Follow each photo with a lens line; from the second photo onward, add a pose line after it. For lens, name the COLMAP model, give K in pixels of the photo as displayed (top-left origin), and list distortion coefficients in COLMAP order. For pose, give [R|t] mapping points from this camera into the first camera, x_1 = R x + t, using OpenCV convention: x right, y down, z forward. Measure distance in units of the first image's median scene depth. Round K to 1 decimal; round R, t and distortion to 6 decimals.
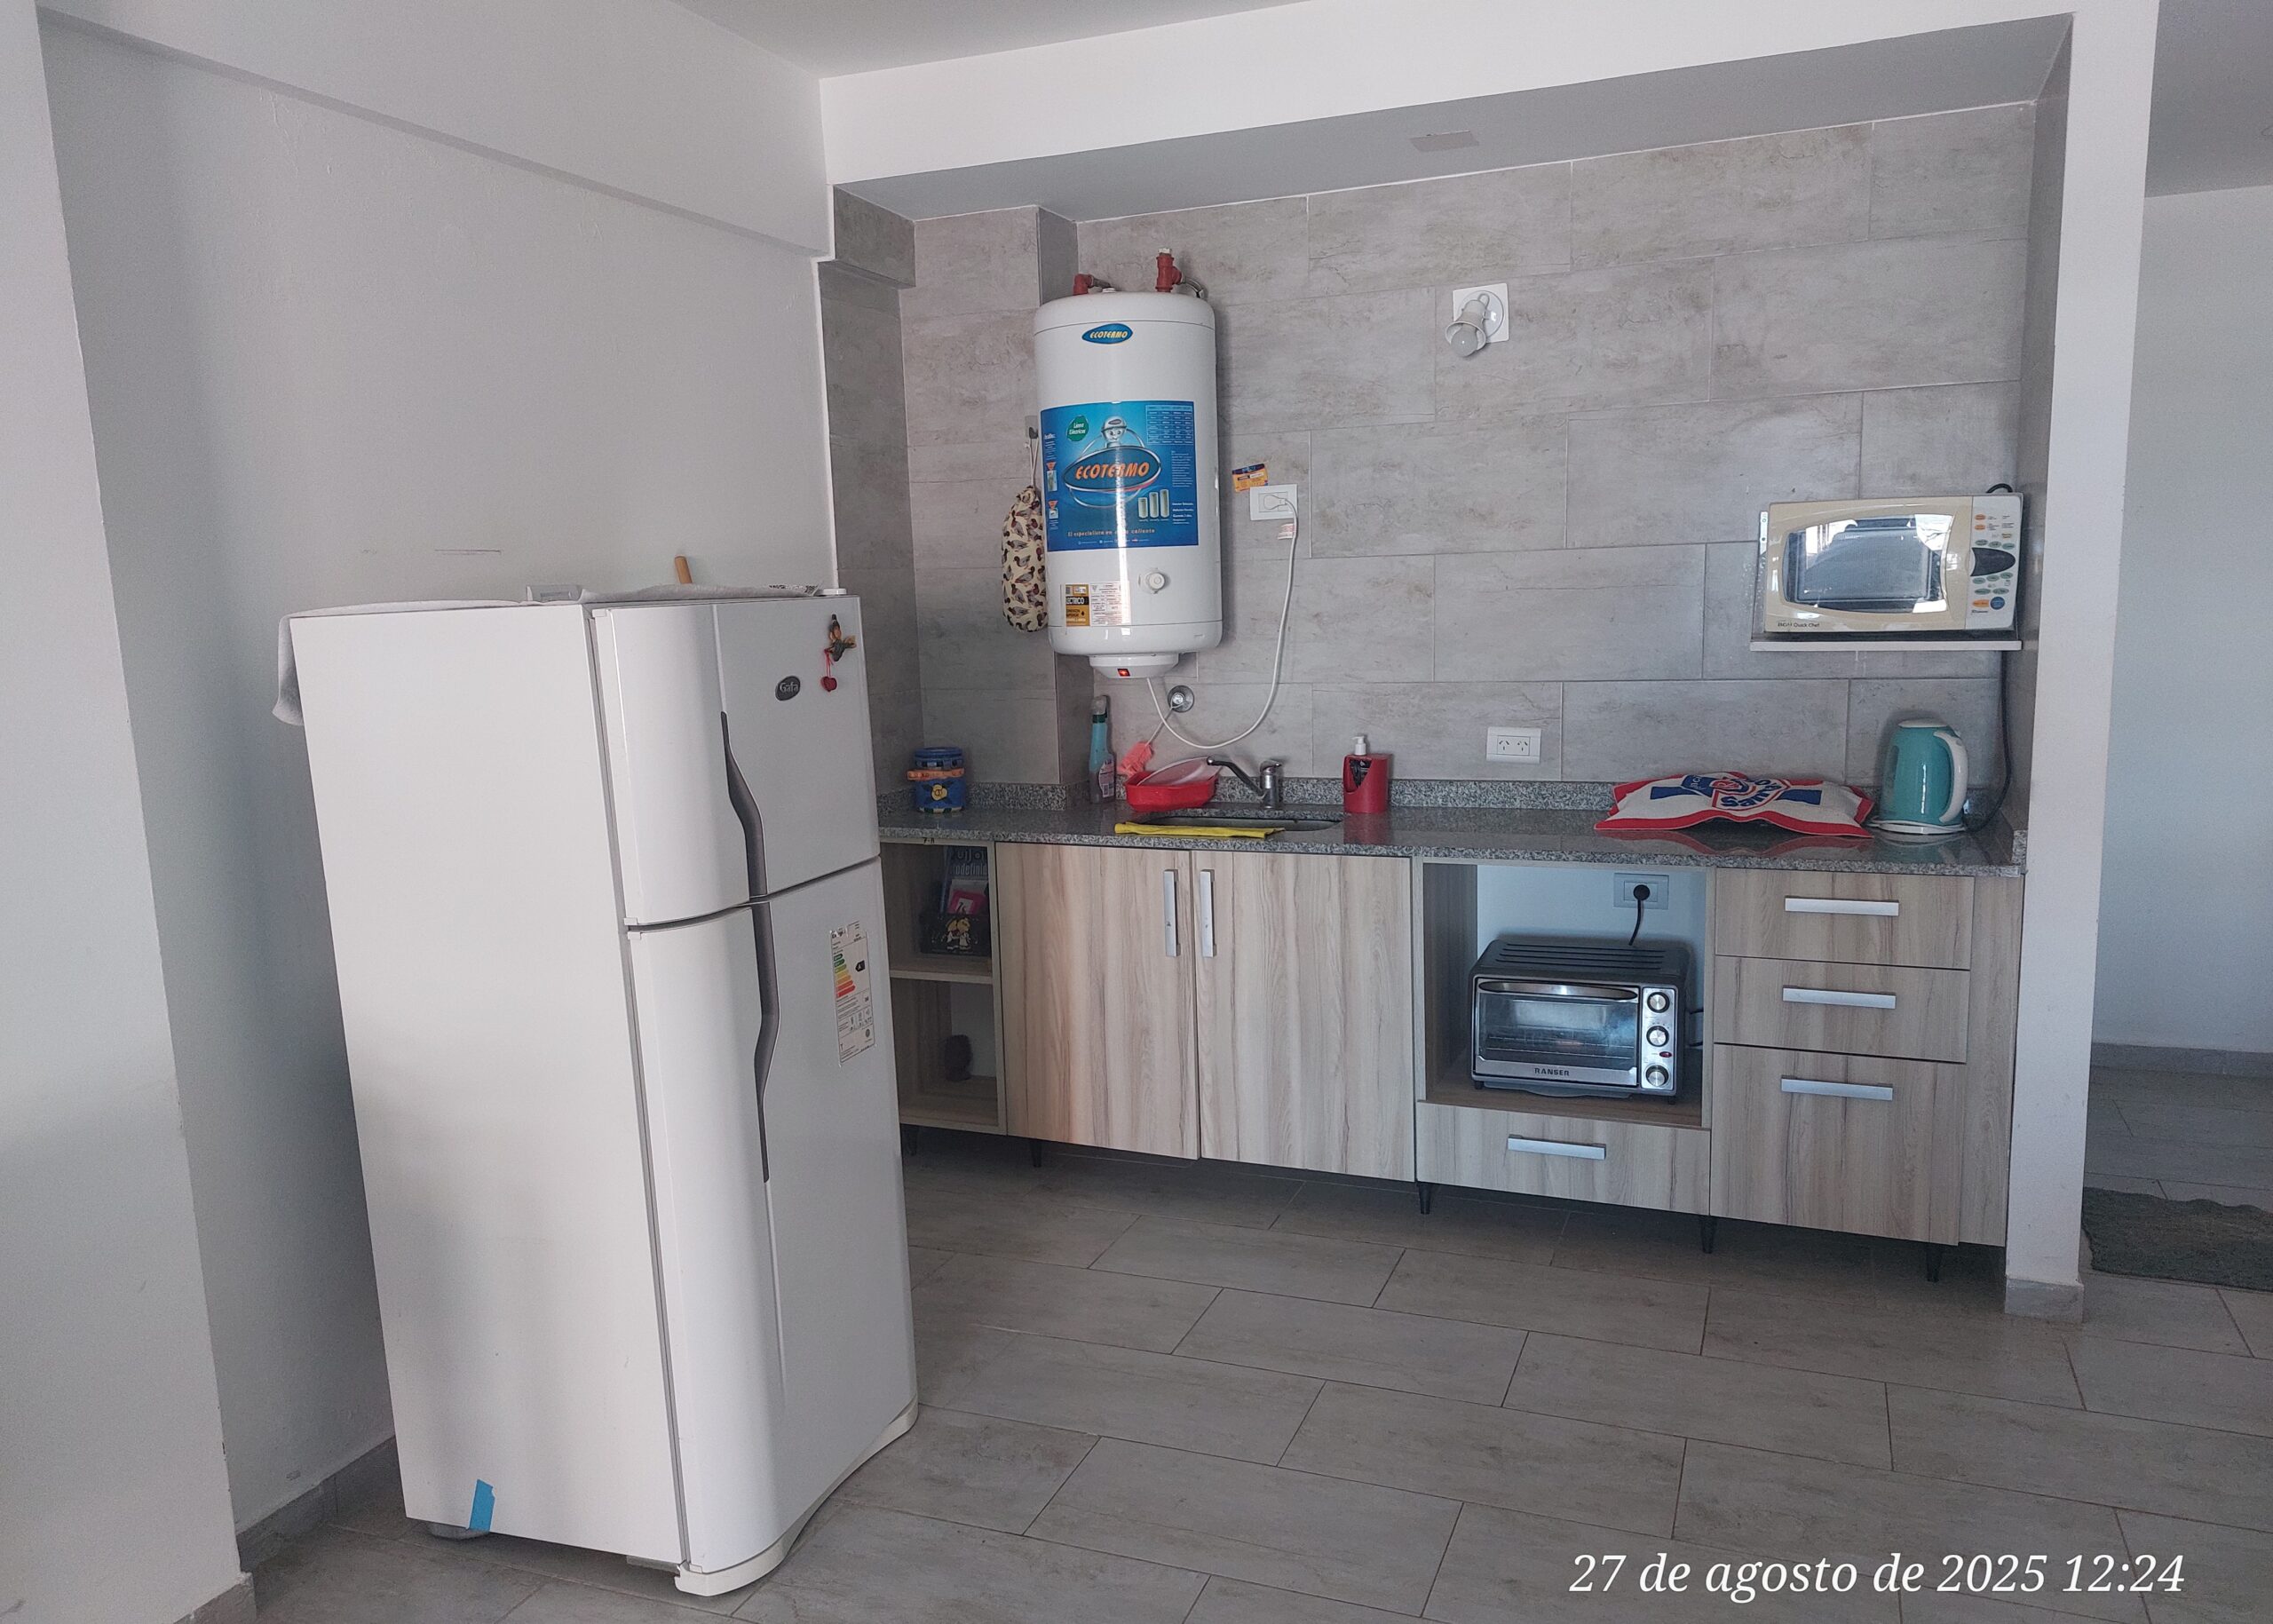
lens RADIAL K [[1693.4, 0, 1140.3], [0, 1693.4, 893.1], [0, 0, 1]] dist [0.117199, -0.208104]
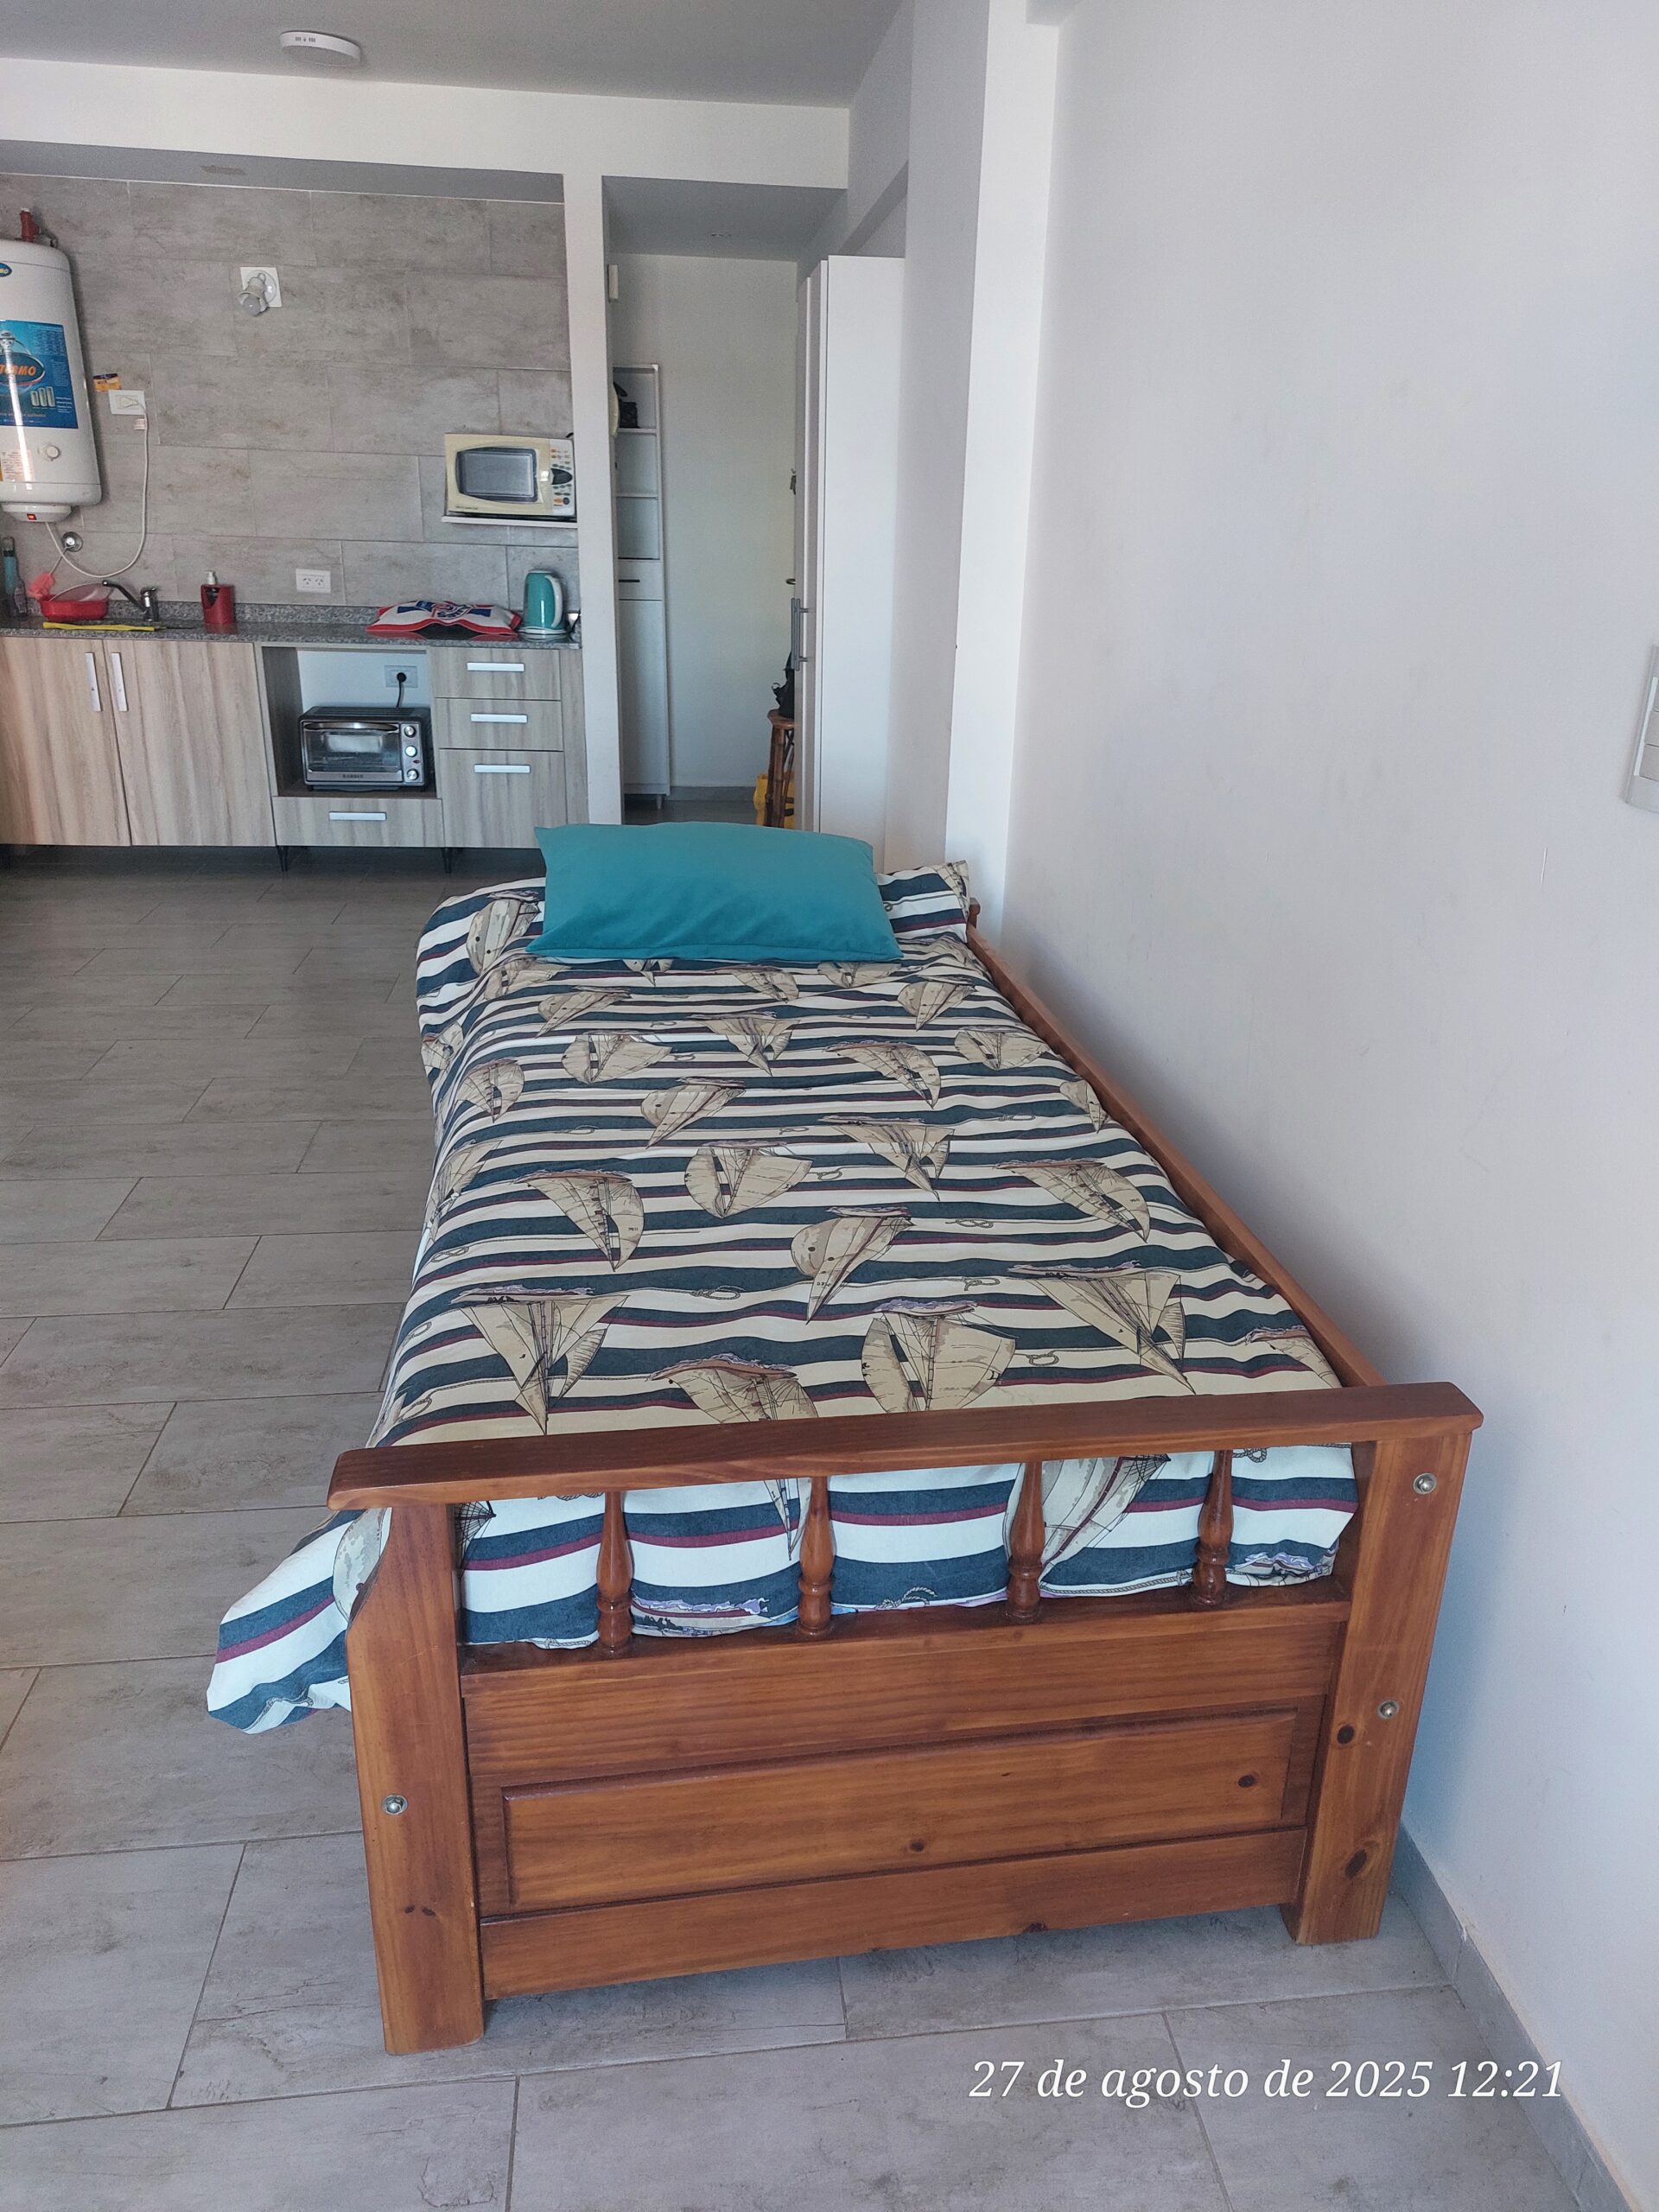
lens RADIAL K [[1601.9, 0, 829.5], [0, 1601.9, 1106.0], [0, 0, 1]] dist [0.060040, -0.047684]
pose [[0.880636, -0.116187, 0.459327, -0.111972], [0.033246, 0.982229, 0.184716, 0.137055], [-0.472626, -0.147396, 0.868849, -0.638532]]
